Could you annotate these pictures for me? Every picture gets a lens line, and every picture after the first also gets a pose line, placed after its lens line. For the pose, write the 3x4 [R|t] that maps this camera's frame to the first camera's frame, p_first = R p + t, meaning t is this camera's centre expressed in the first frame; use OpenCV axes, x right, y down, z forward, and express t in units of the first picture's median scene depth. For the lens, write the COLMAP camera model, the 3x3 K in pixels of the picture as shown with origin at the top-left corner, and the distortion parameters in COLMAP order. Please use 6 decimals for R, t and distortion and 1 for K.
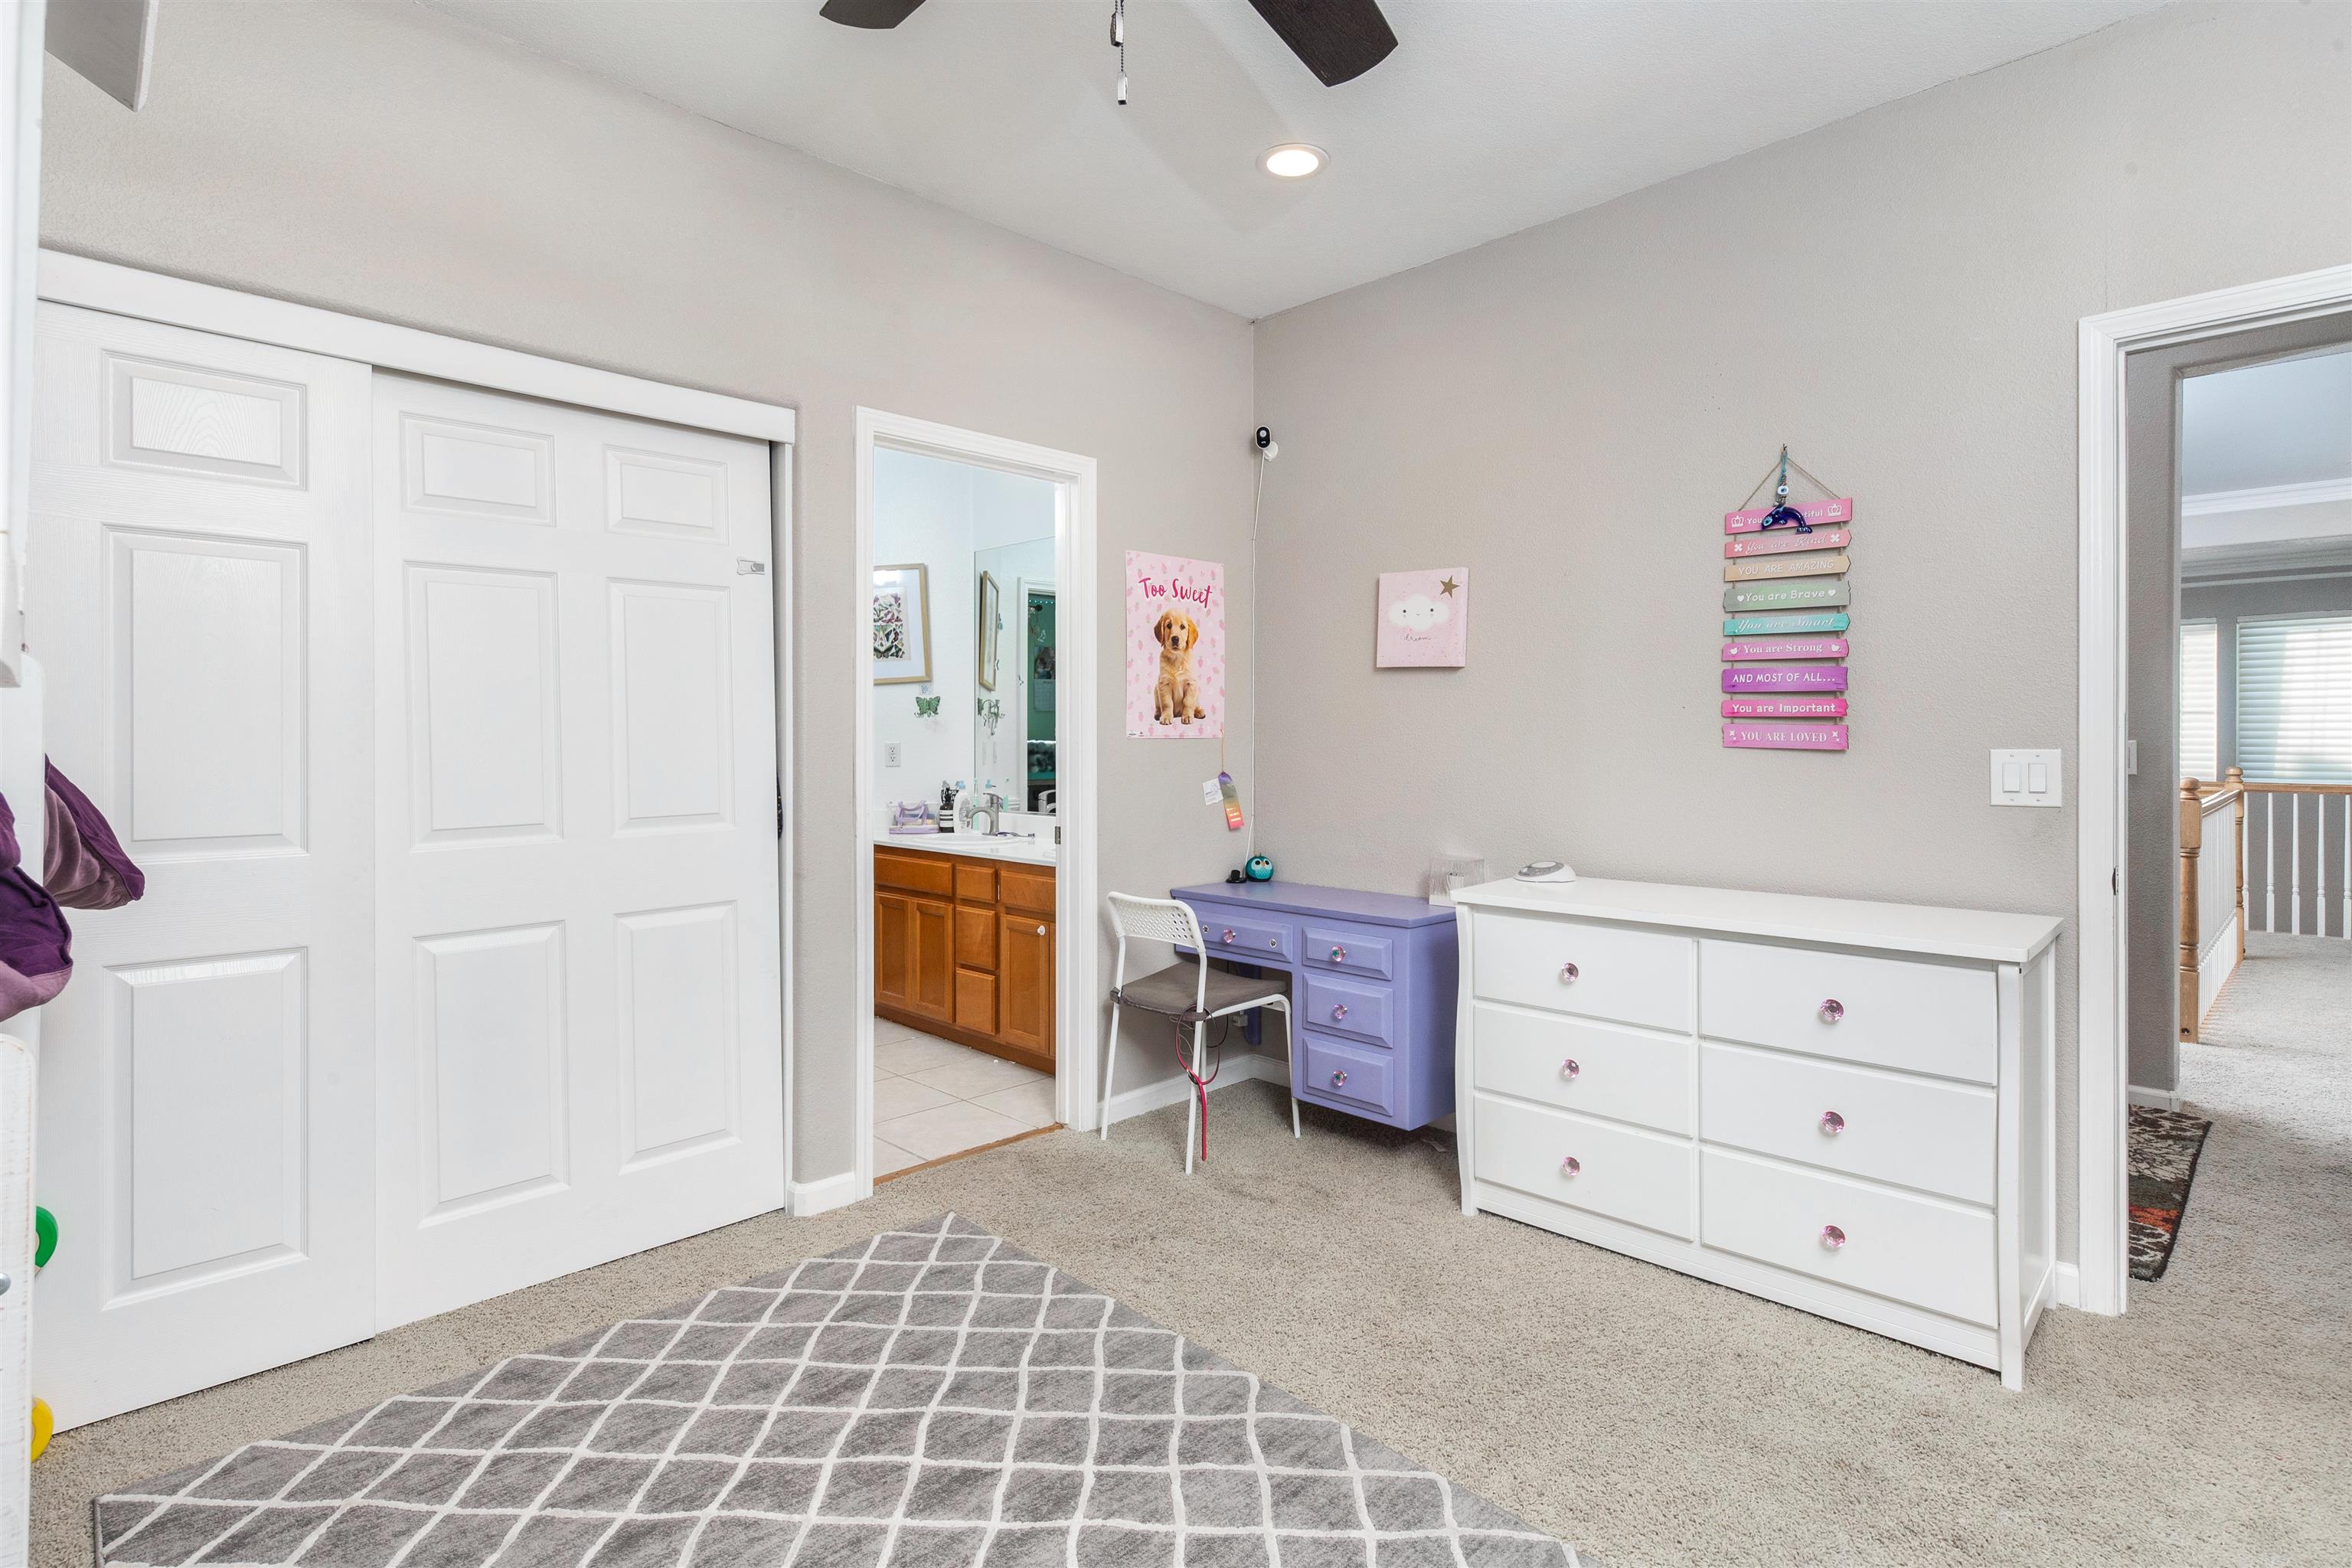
lens RADIAL K [[1154.1, 0, 1172.3], [0, 1154.1, 743.4], [0, 0, 1]] dist [0.011237, -0.004280]
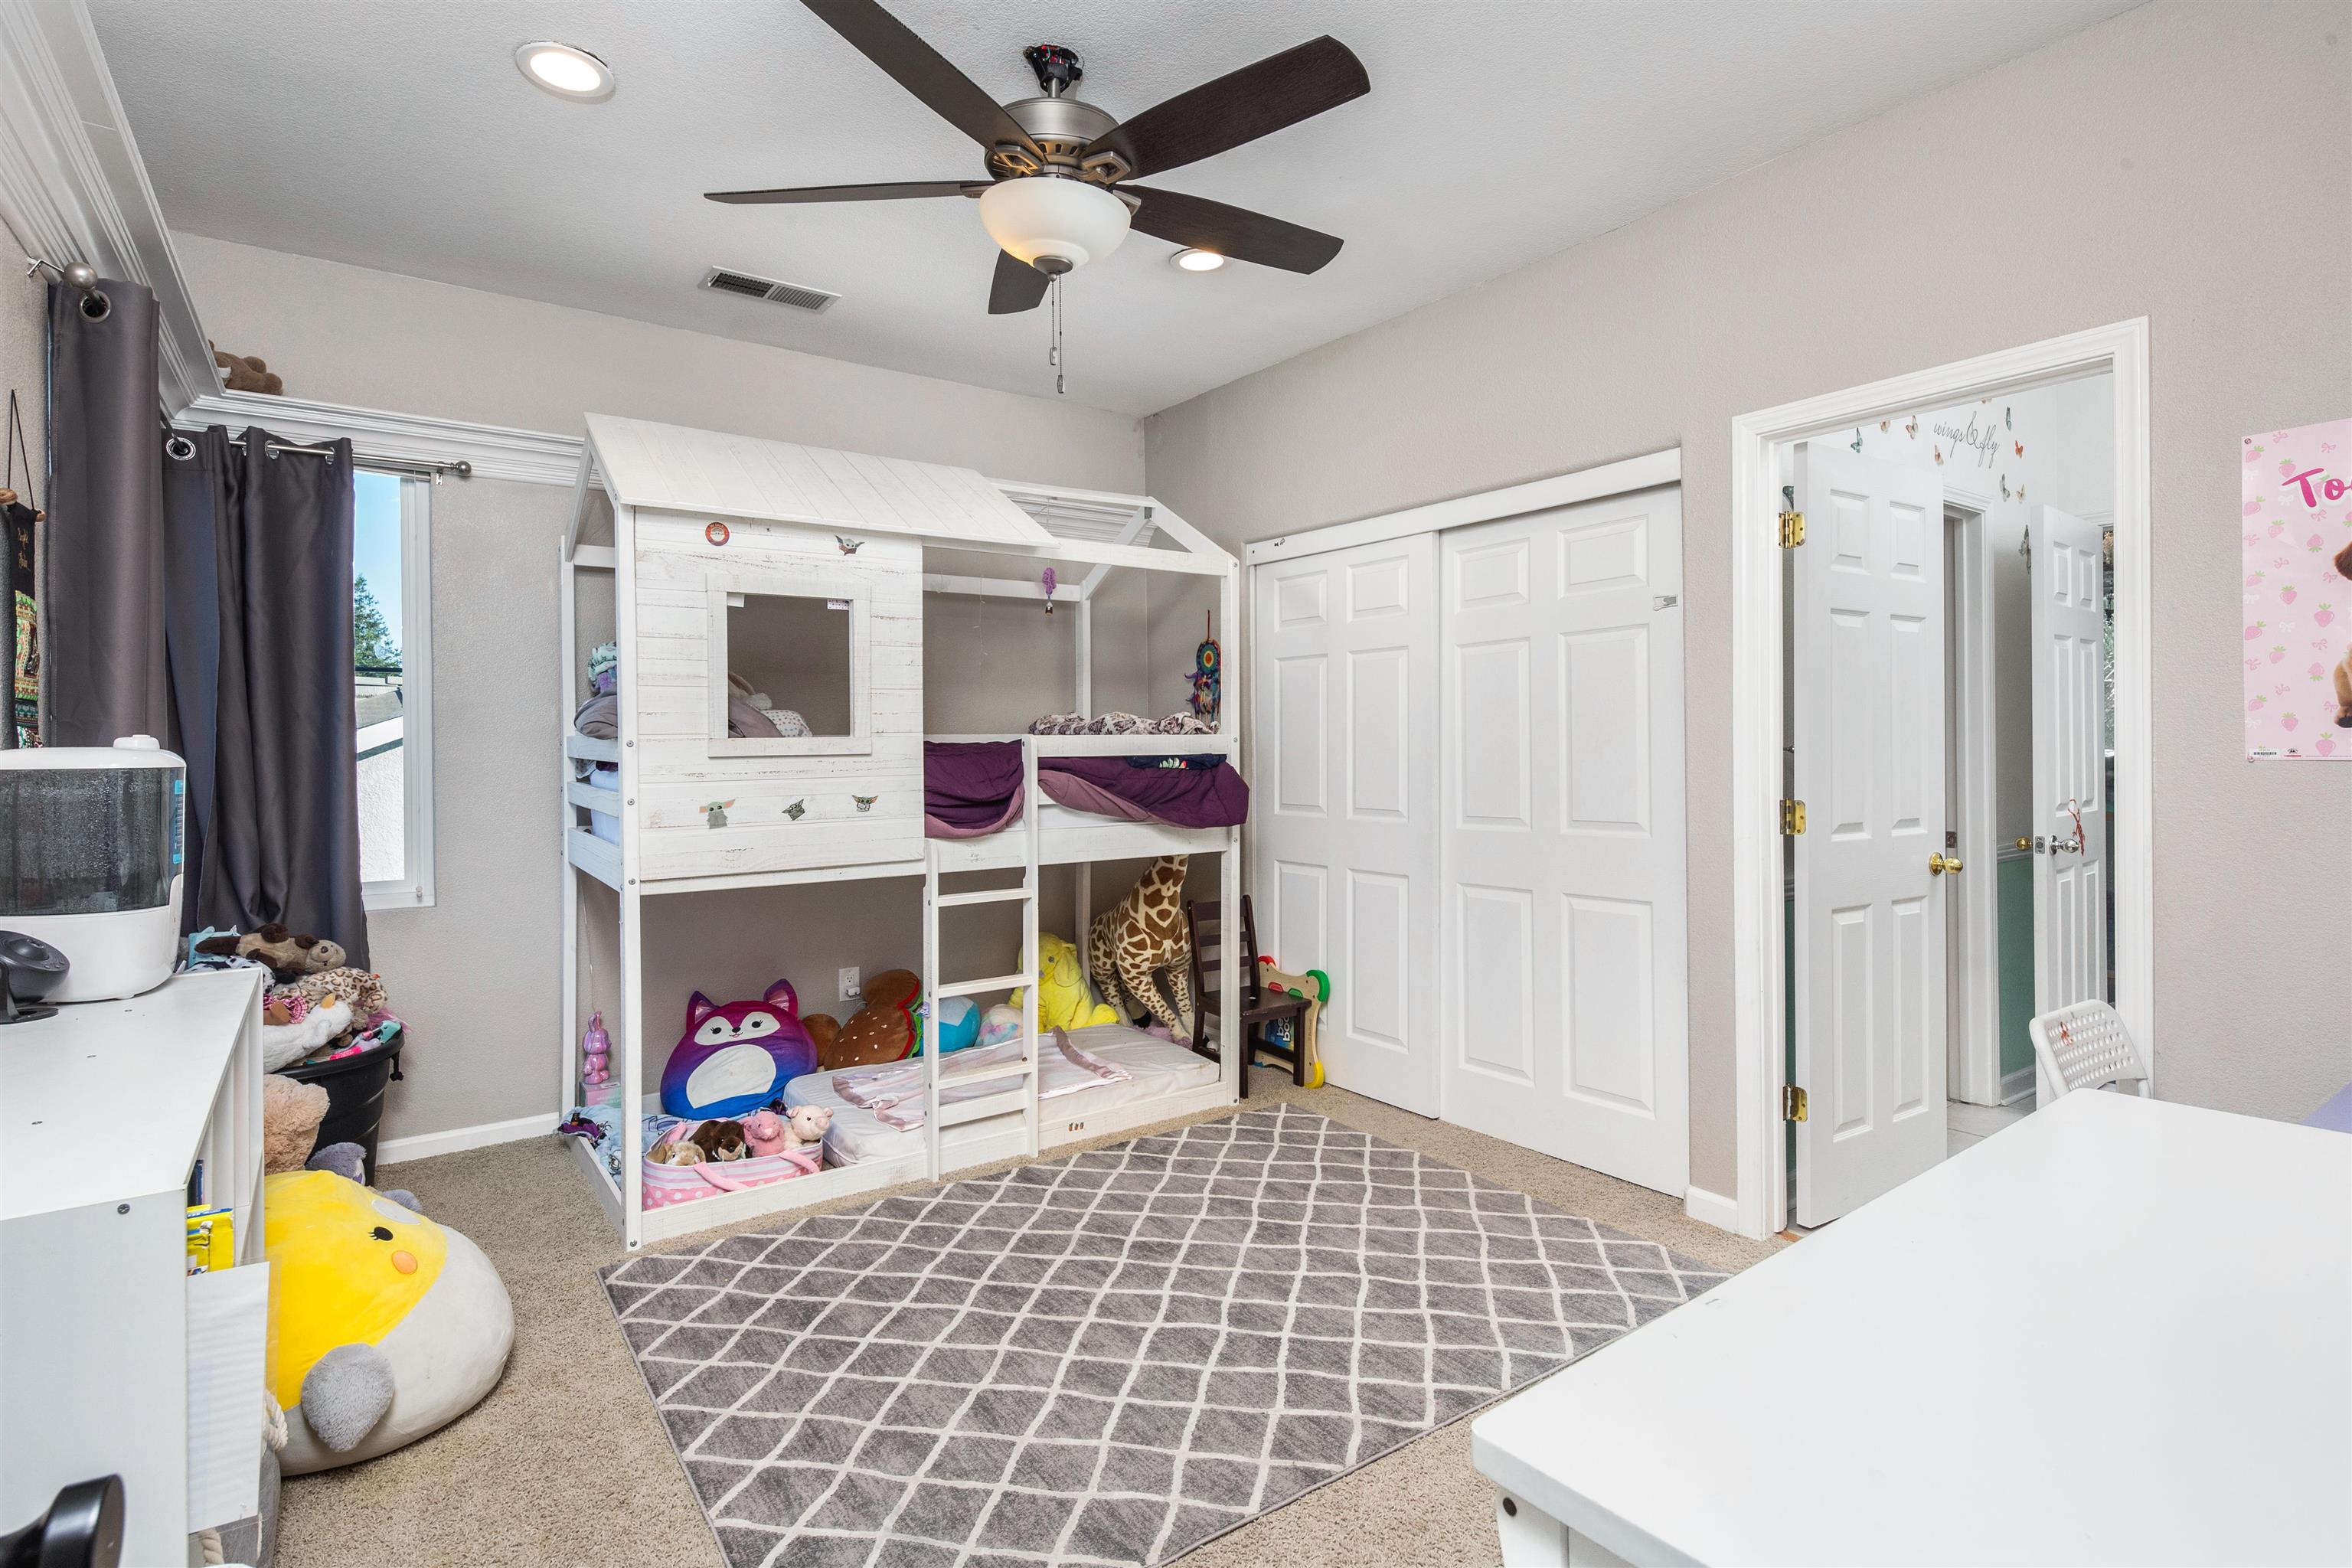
lens RADIAL K [[1154.1, 0, 1169.8], [0, 1154.1, 743.8], [0, 0, 1]] dist [0.011237, -0.004280]
pose [[-0.156500, -0.003035, -0.987673, 1.054414], [0.000992, 0.999994, -0.003230, -0.019224], [0.987677, -0.001485, -0.156496, 0.936478]]
